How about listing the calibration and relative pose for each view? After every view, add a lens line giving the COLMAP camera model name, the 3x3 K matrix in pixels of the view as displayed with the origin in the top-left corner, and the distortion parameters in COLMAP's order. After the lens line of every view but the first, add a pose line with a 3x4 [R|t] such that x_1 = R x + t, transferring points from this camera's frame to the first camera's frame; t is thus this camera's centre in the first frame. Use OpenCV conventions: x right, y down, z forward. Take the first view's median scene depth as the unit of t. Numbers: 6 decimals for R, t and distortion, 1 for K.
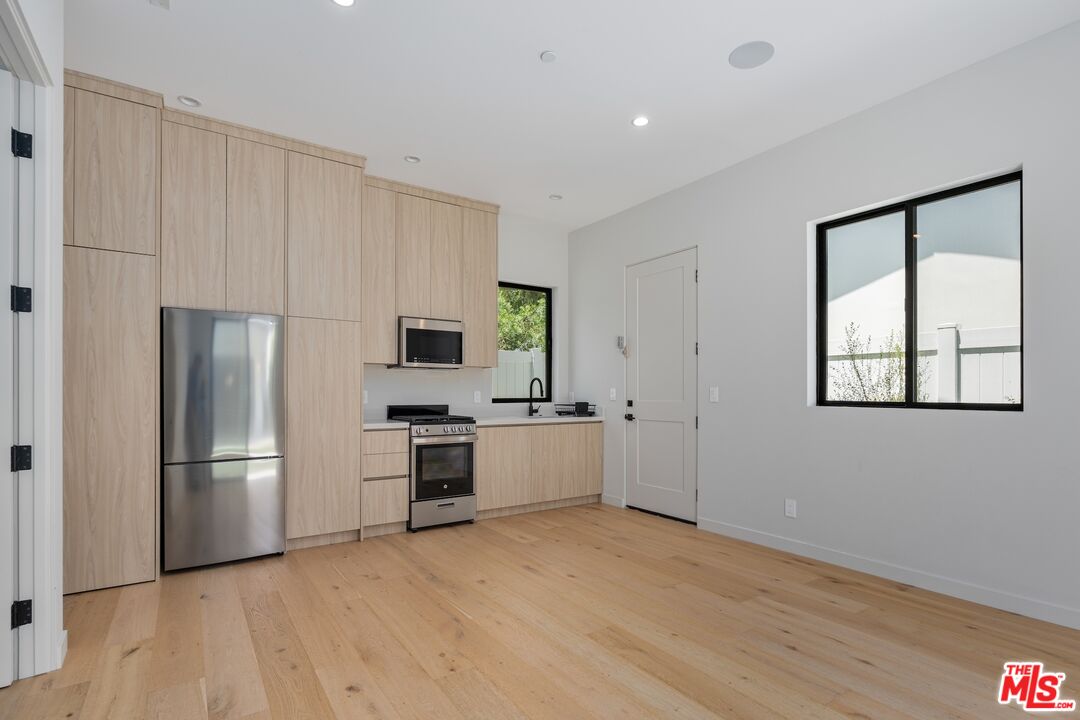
lens RADIAL K [[511.1, 0, 543.7], [0, 511.1, 394.6], [0, 0, 1]] dist [-0.001234, 0.000003]
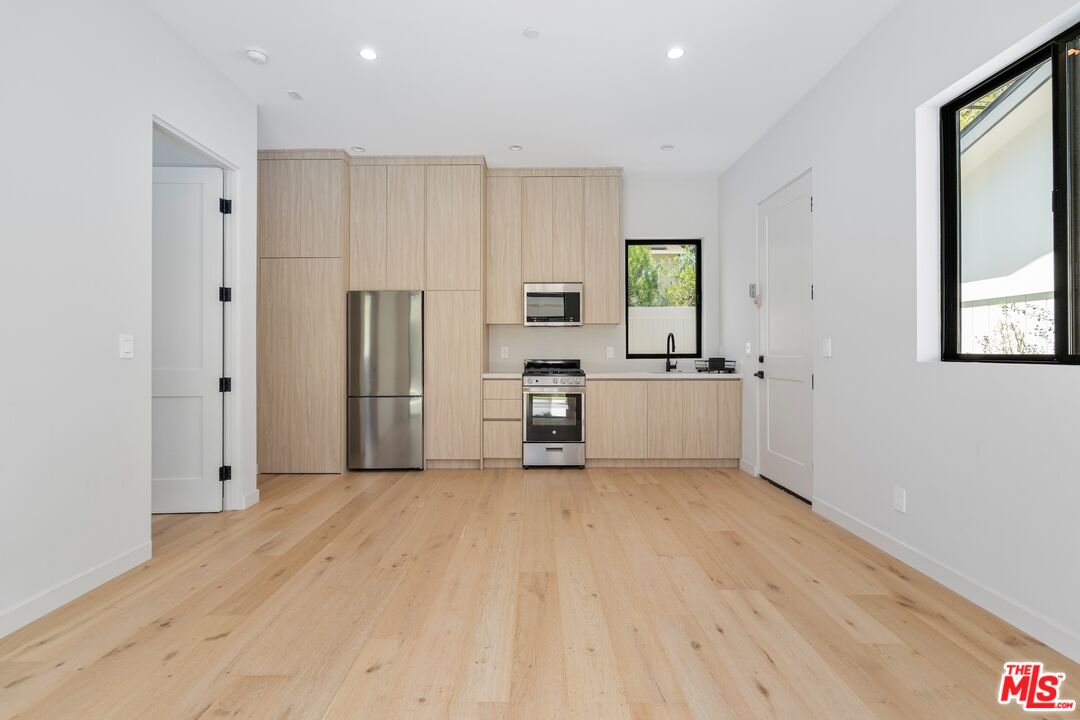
lens RADIAL K [[488.0, 0, 540.6], [0, 488.0, 352.9], [0, 0, 1]] dist [0.000022, 0.000431]
pose [[0.826805, -0.002393, -0.562483, 0.396311], [0.000993, 0.999996, -0.002794, 0.010132], [0.562488, 0.001752, 0.826804, 0.106343]]
